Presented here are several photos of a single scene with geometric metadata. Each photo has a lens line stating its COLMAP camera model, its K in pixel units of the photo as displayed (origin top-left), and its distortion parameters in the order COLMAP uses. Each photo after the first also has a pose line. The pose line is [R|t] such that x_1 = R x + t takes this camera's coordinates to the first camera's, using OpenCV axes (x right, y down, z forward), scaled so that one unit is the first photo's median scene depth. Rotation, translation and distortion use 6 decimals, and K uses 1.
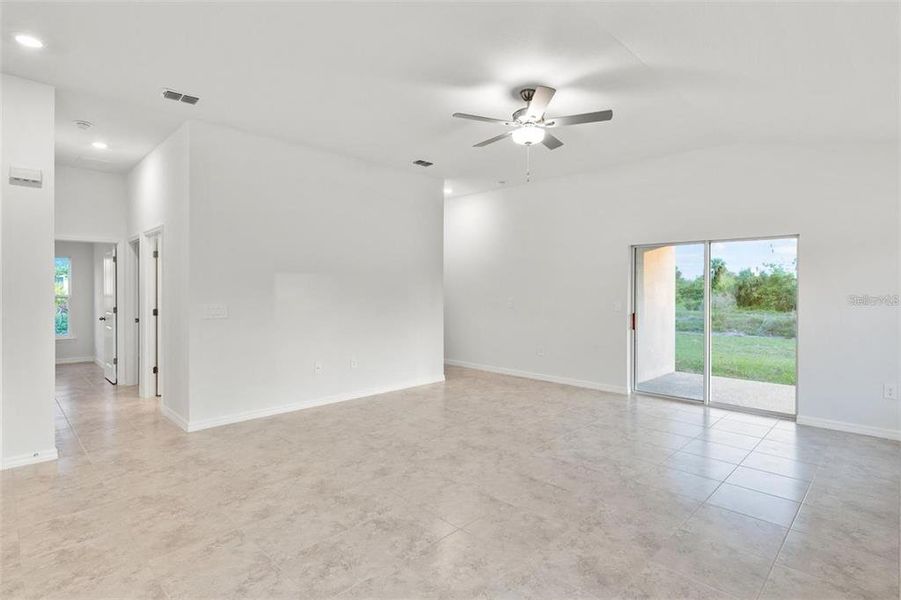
lens RADIAL K [[457.8, 0, 456.6], [0, 457.8, 286.8], [0, 0, 1]] dist [-0.003697, -0.000848]
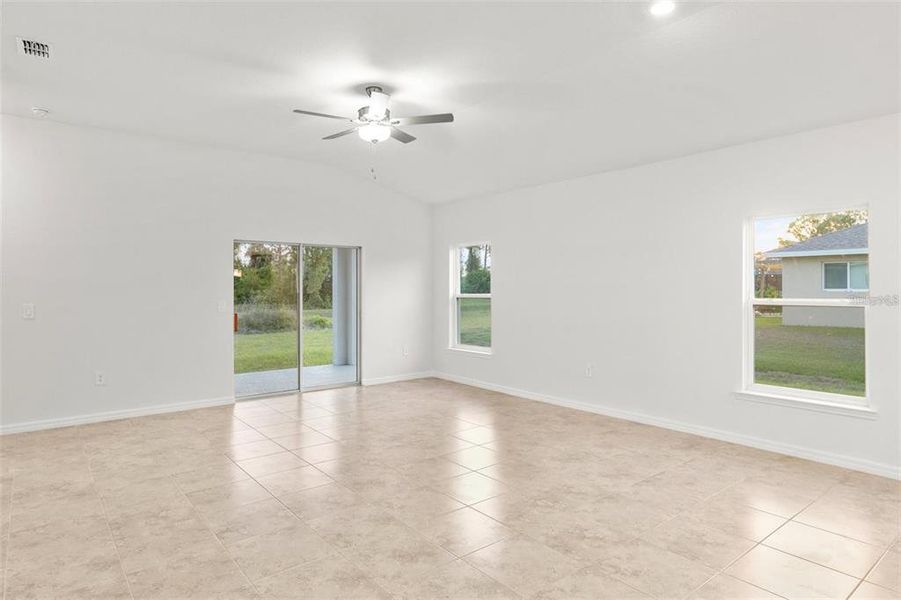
lens RADIAL K [[512.4, 0, 446.9], [0, 512.4, 299.1], [0, 0, 1]] dist [0.004044, 0.000531]
pose [[0.121744, -0.024953, 0.992248, -1.032855], [-0.003077, 0.999670, 0.025517, -0.002189], [-0.992557, -0.006160, 0.121627, 0.788605]]
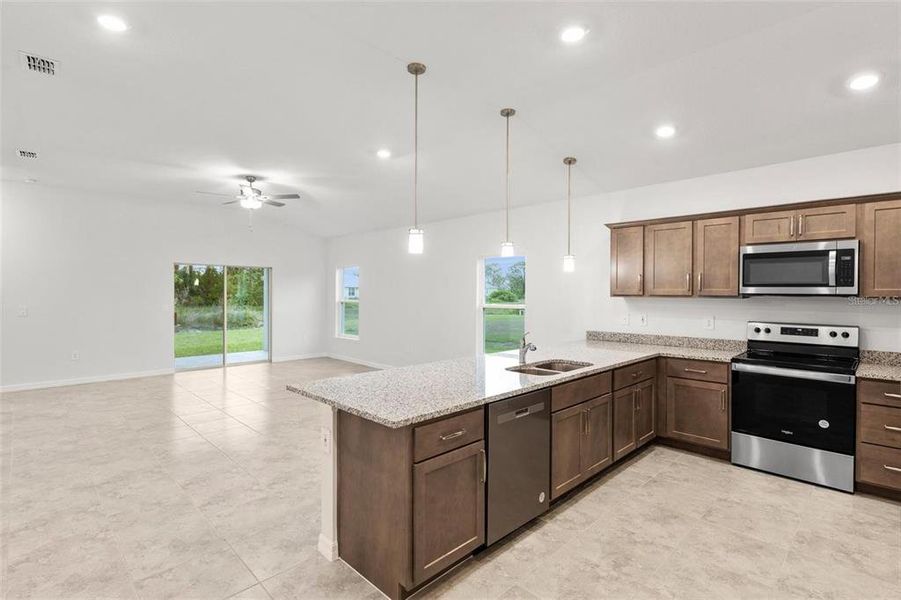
lens RADIAL K [[431.0, 0, 450.5], [0, 431.0, 300.0], [0, 0, 1]] dist [0.000155, 0.000135]
pose [[0.020711, -0.020686, 0.999572, -1.536256], [-0.005248, 0.999770, 0.020798, -0.025127], [-0.999772, -0.005677, 0.020597, 0.281628]]
